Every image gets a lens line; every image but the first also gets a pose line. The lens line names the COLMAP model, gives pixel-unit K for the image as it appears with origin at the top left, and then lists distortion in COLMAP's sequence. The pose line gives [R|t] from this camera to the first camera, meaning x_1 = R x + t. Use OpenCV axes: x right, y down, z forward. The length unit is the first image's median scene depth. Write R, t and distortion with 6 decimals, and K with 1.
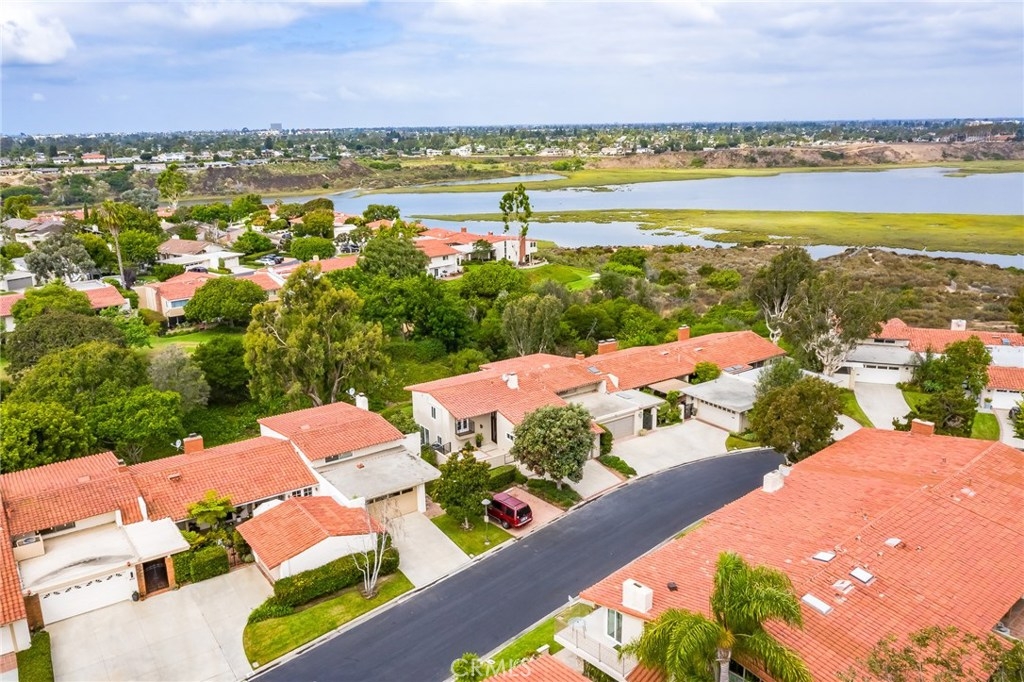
lens RADIAL K [[808.0, 0, 511.1], [0, 808.0, 342.4], [0, 0, 1]] dist [-0.016484, -0.002525]
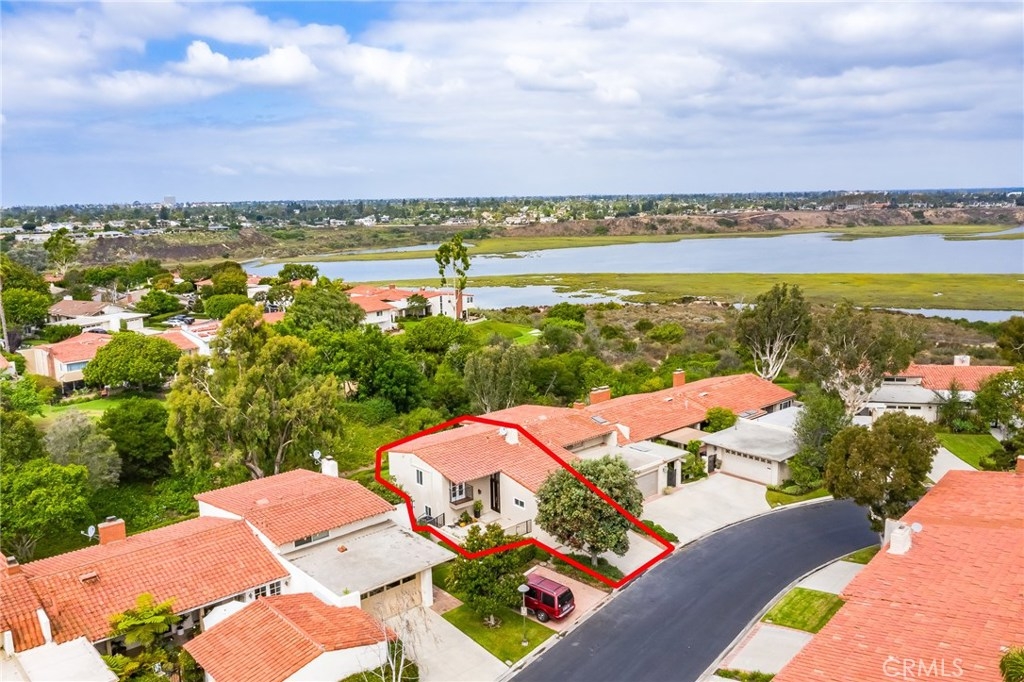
lens RADIAL K [[808.0, 0, 512.6], [0, 808.0, 337.7], [0, 0, 1]] dist [-0.016484, -0.002525]
pose [[0.992381, -0.021822, 0.121256, -0.075665], [0.032937, 0.995358, -0.090434, 0.018486], [-0.118720, 0.093739, 0.988493, 0.135341]]
